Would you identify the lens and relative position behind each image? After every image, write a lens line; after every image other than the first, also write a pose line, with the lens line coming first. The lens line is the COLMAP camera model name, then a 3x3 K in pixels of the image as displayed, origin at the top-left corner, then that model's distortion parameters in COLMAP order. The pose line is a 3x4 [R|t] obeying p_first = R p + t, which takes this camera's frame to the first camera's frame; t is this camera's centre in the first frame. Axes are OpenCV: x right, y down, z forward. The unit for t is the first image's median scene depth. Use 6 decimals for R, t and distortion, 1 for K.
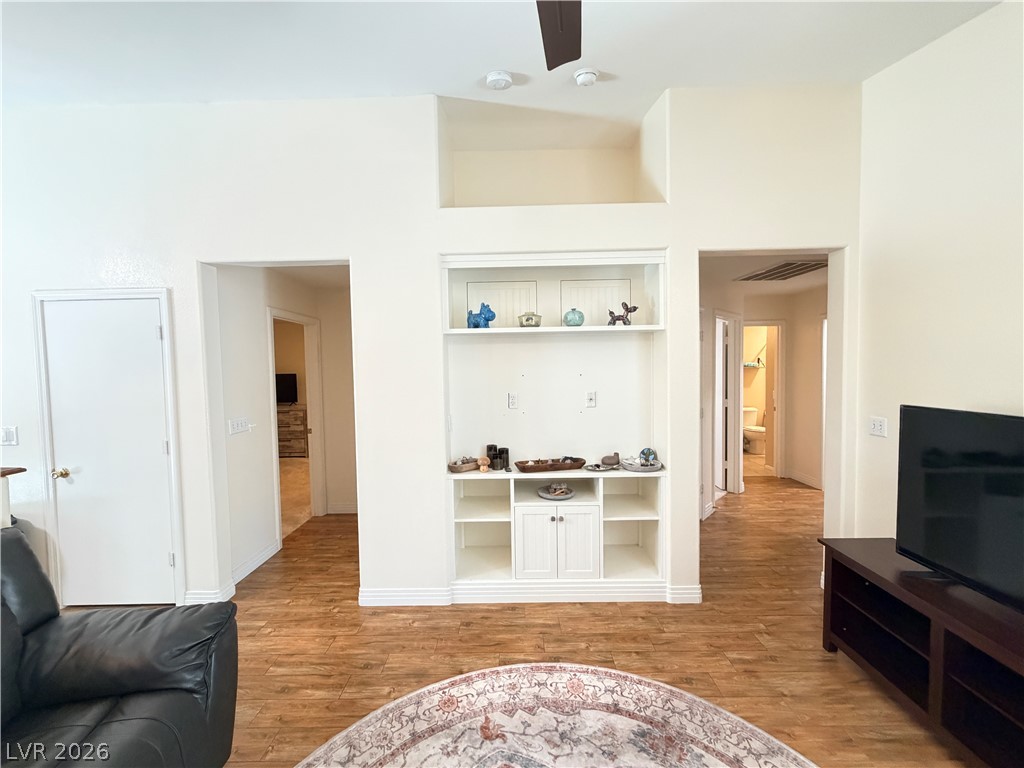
lens RADIAL K [[409.2, 0, 508.4], [0, 409.2, 383.8], [0, 0, 1]] dist [0.001173, 0.000163]
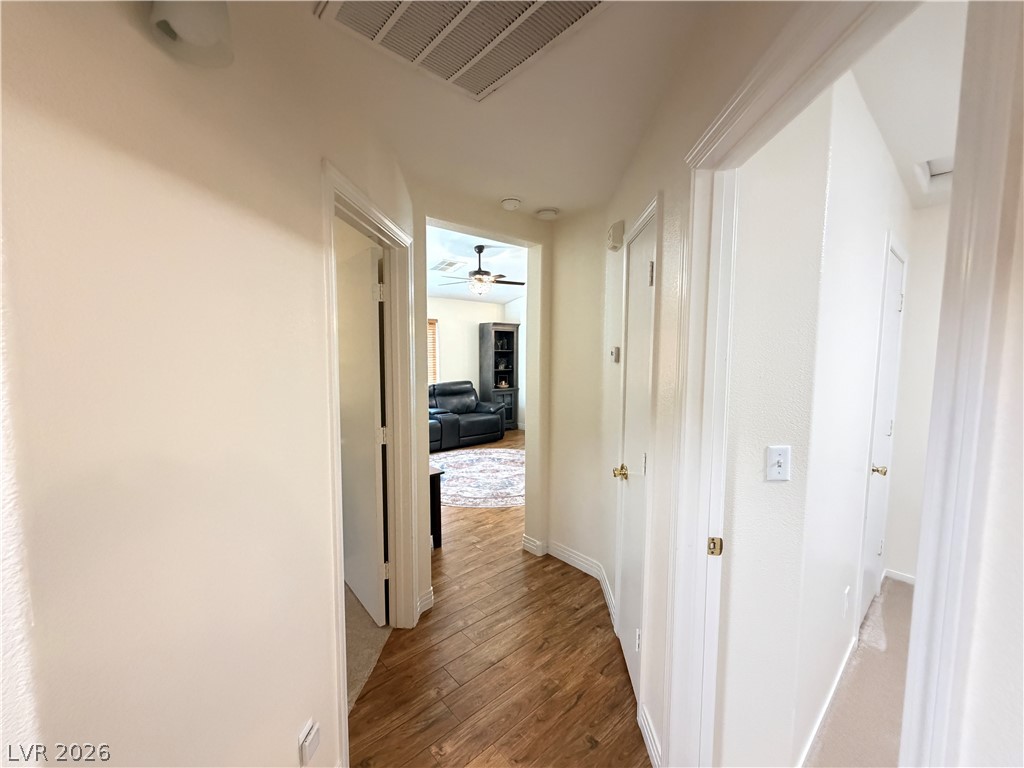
lens RADIAL K [[409.2, 0, 511.4], [0, 409.2, 384.7], [0, 0, 1]] dist [0.001173, 0.000163]
pose [[-0.737217, 0.069508, -0.672071, 1.292774], [-0.022566, 0.991606, 0.127309, -0.087423], [0.675279, 0.109020, -0.729460, 1.839292]]
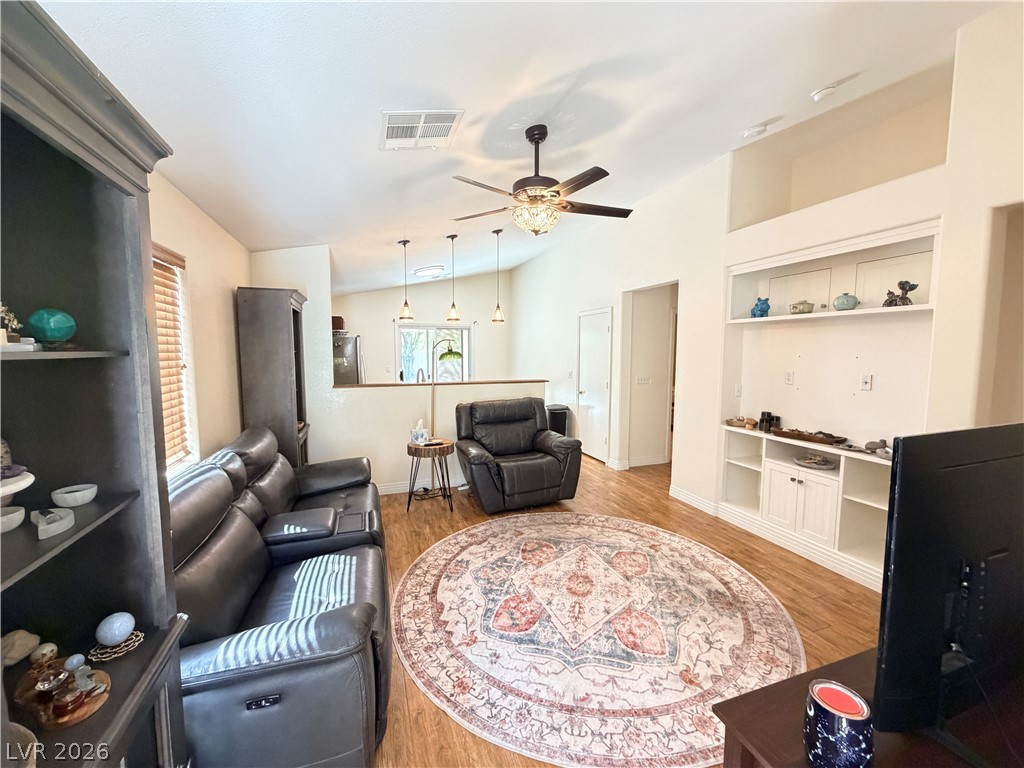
lens RADIAL K [[409.2, 0, 511.5], [0, 409.2, 384.6], [0, 0, 1]] dist [0.001173, 0.000163]
pose [[0.353071, 0.097727, -0.930478, 0.914364], [-0.051810, 0.995046, 0.084849, 0.003256], [0.934161, 0.018251, 0.356385, -0.175346]]
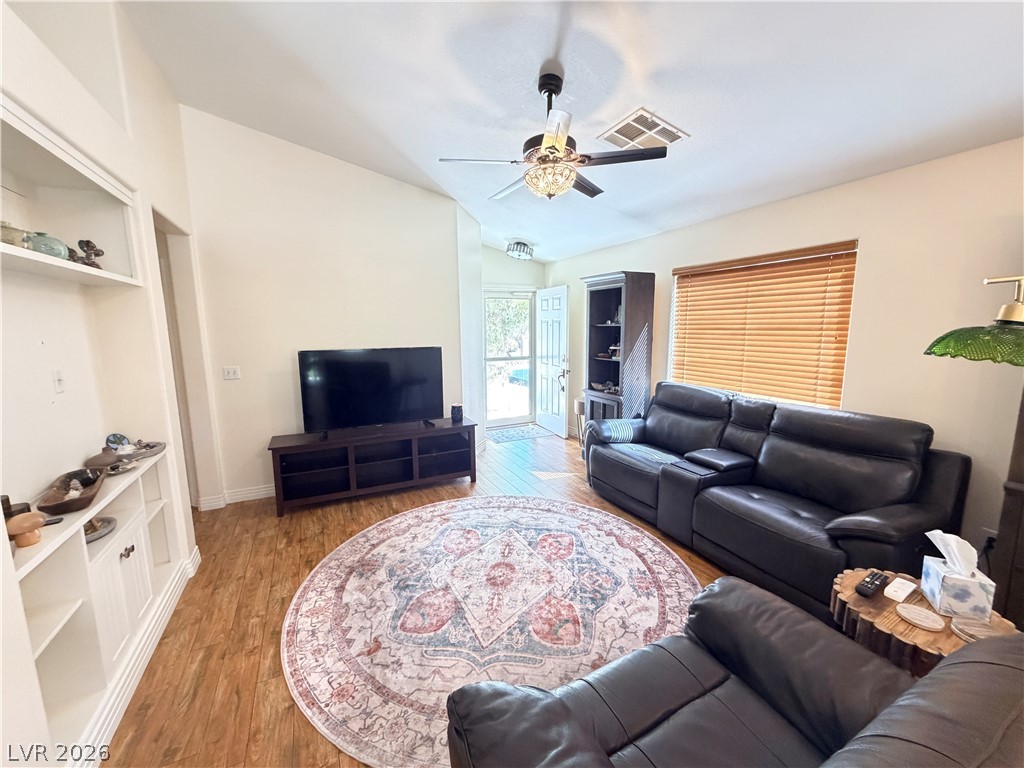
lens RADIAL K [[409.2, 0, 509.4], [0, 409.2, 382.8], [0, 0, 1]] dist [0.001173, 0.000163]
pose [[-0.449500, -0.103824, 0.887226, -0.770775], [0.059650, 0.987517, 0.145781, -0.012084], [-0.891286, 0.118451, -0.437696, 0.721399]]
